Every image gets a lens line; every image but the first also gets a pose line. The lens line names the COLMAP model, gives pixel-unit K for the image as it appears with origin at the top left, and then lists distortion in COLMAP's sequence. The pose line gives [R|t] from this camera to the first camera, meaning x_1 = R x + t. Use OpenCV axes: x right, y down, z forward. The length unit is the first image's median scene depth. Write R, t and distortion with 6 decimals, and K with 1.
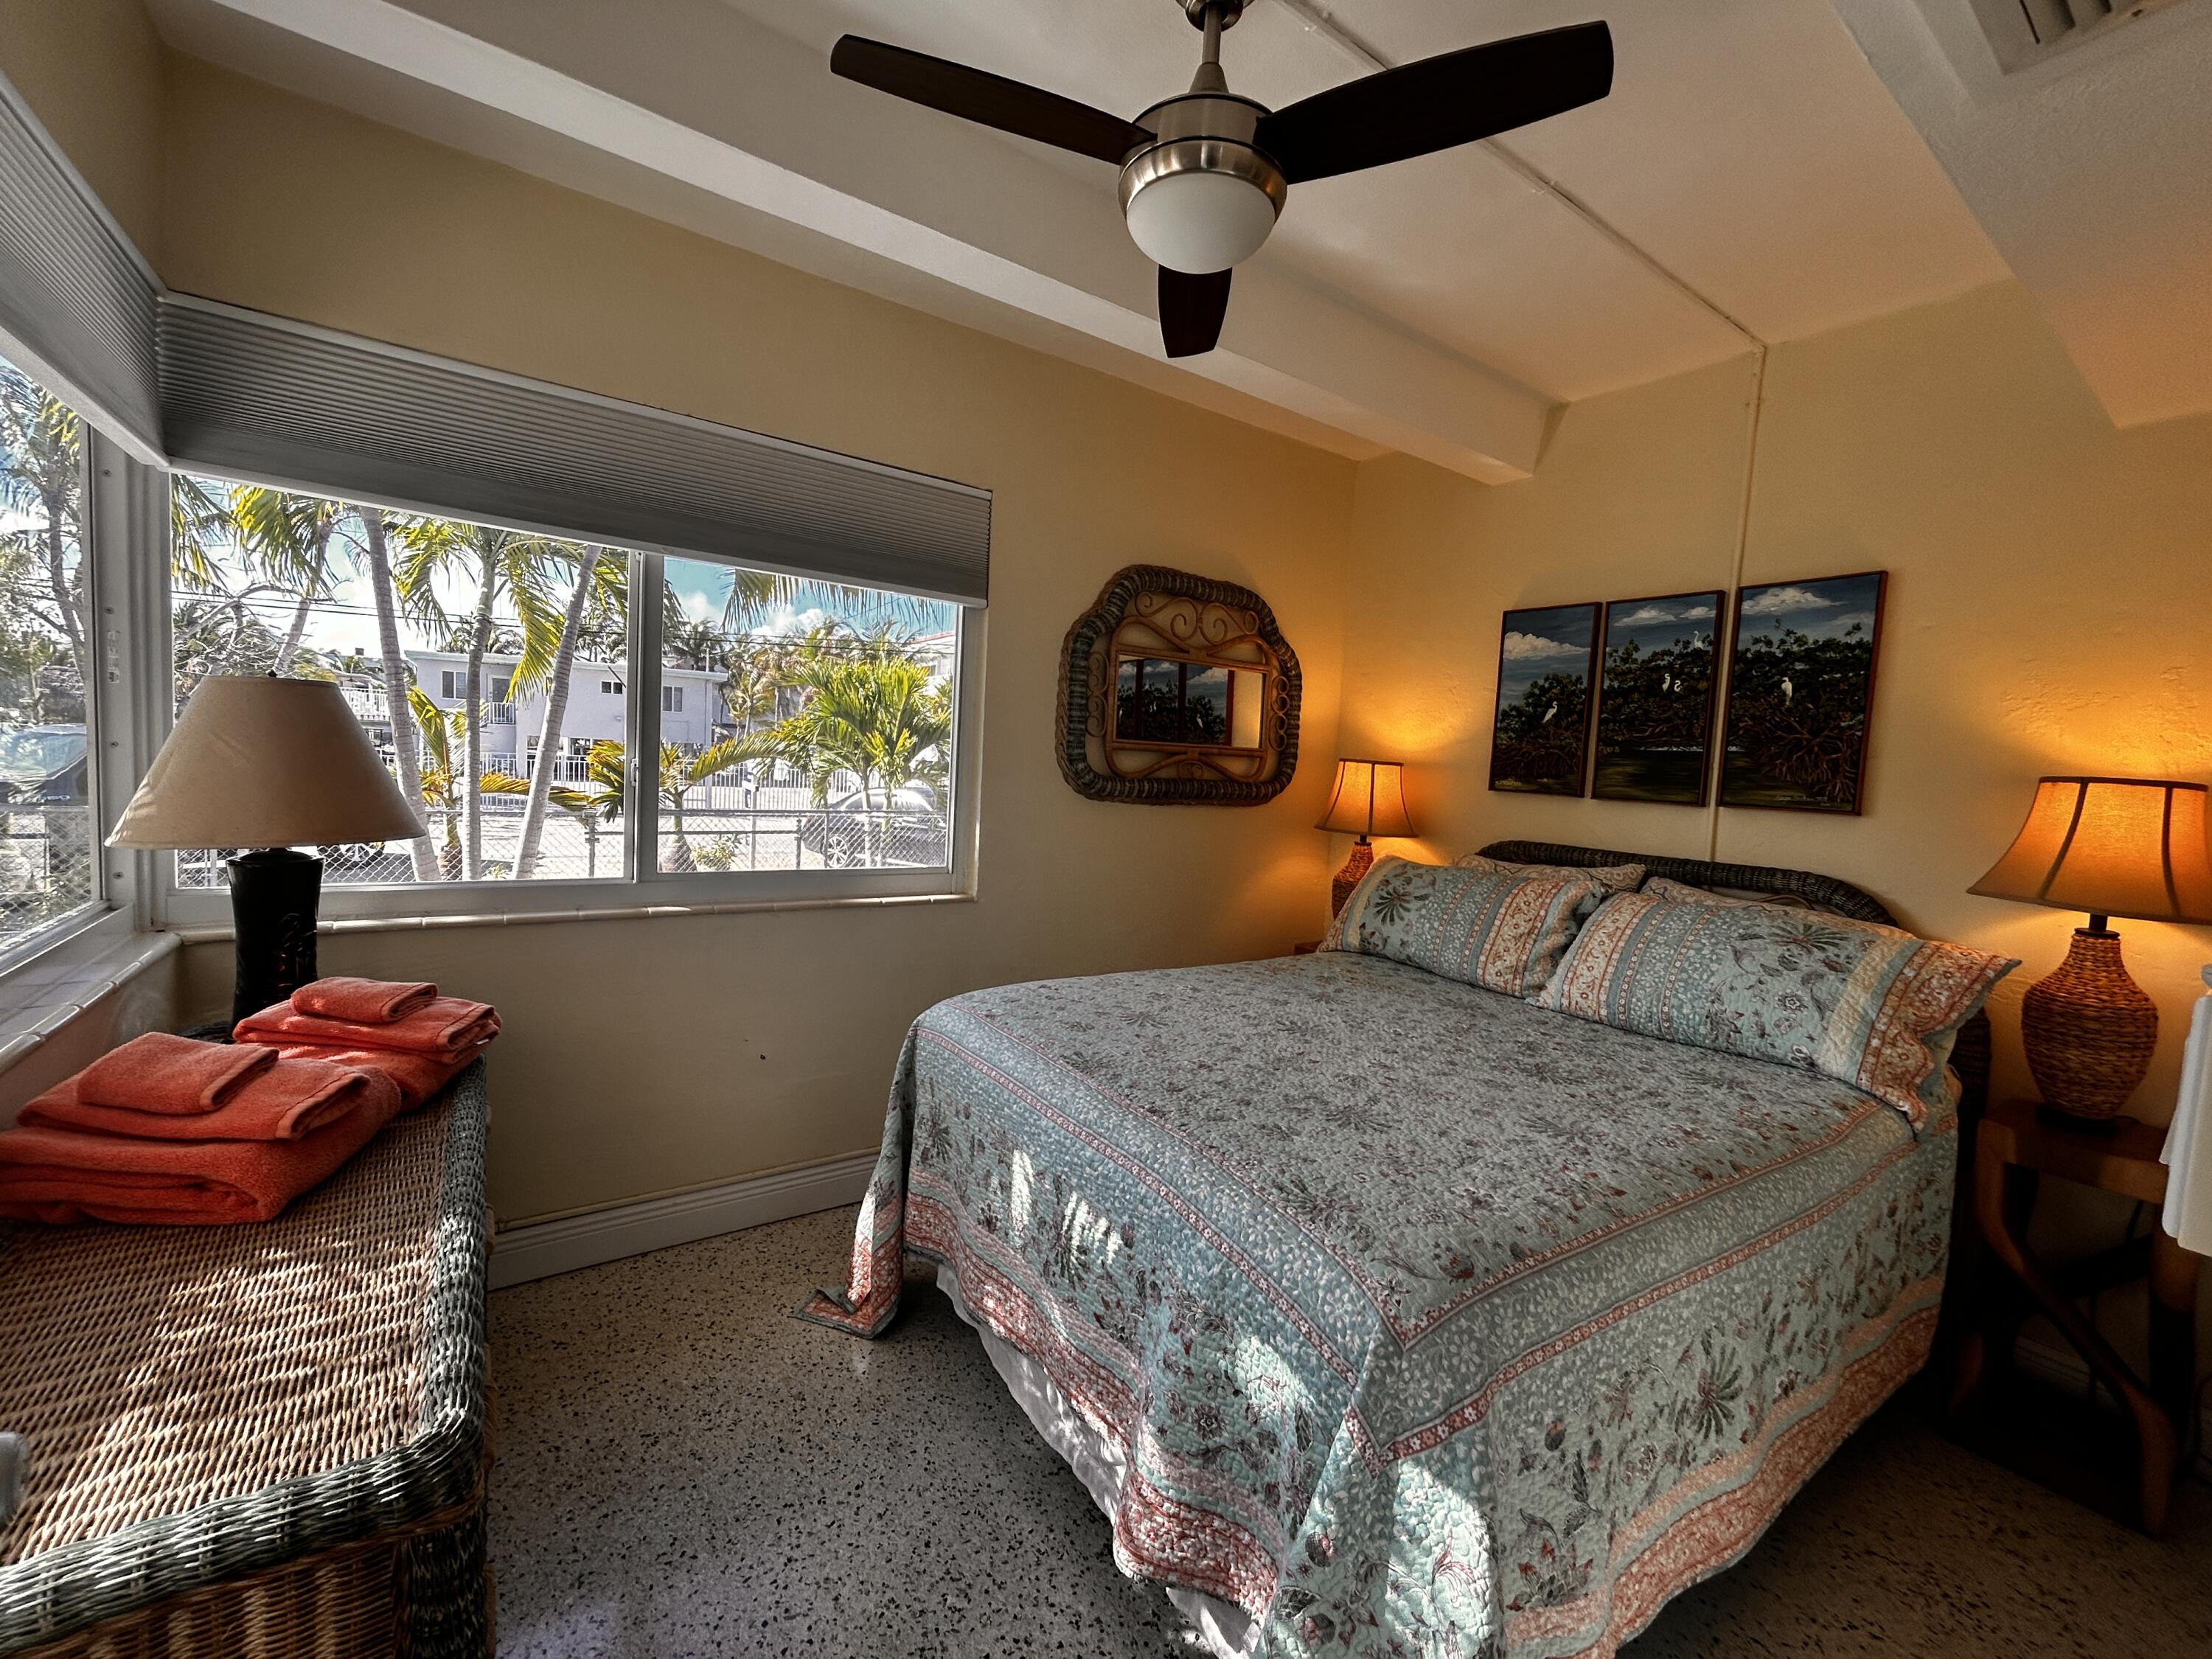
lens RADIAL K [[895.8, 0, 1102.1], [0, 895.8, 830.0], [0, 0, 1]] dist [0.000254, 0.001619]
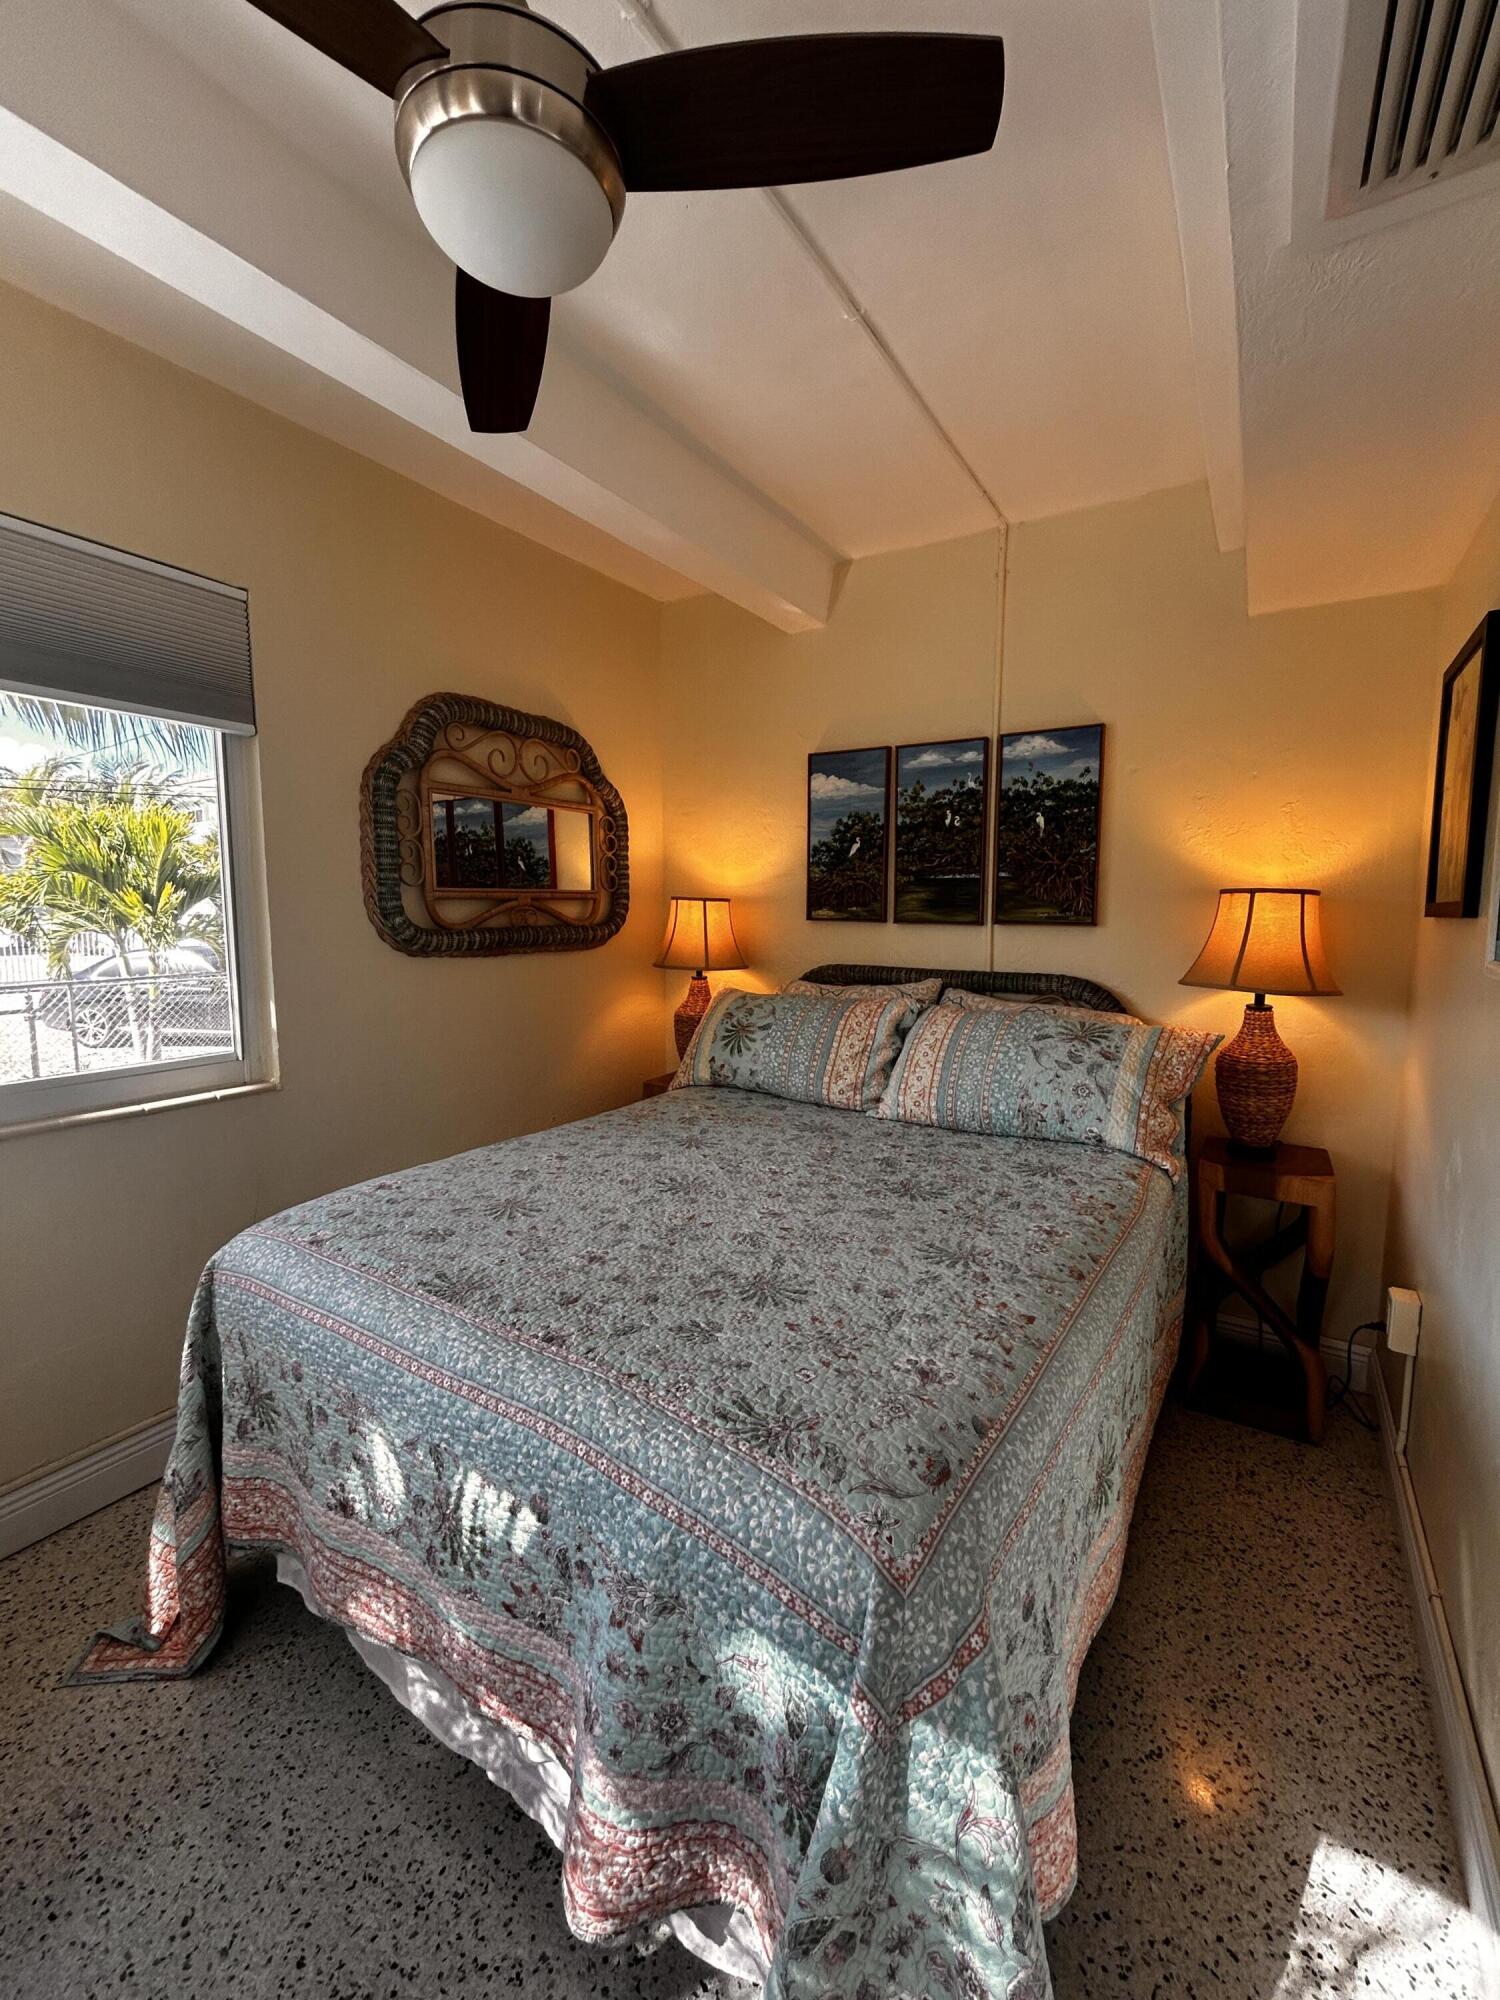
lens RADIAL K [[810.0, 0, 753.8], [0, 810.0, 997.6], [0, 0, 1]] dist [0.000254, 0.001619]
pose [[0.919170, -0.094688, 0.382309, -0.021690], [0.076457, 0.995103, 0.062637, -0.028997], [-0.386368, -0.028344, 0.921909, 0.191698]]
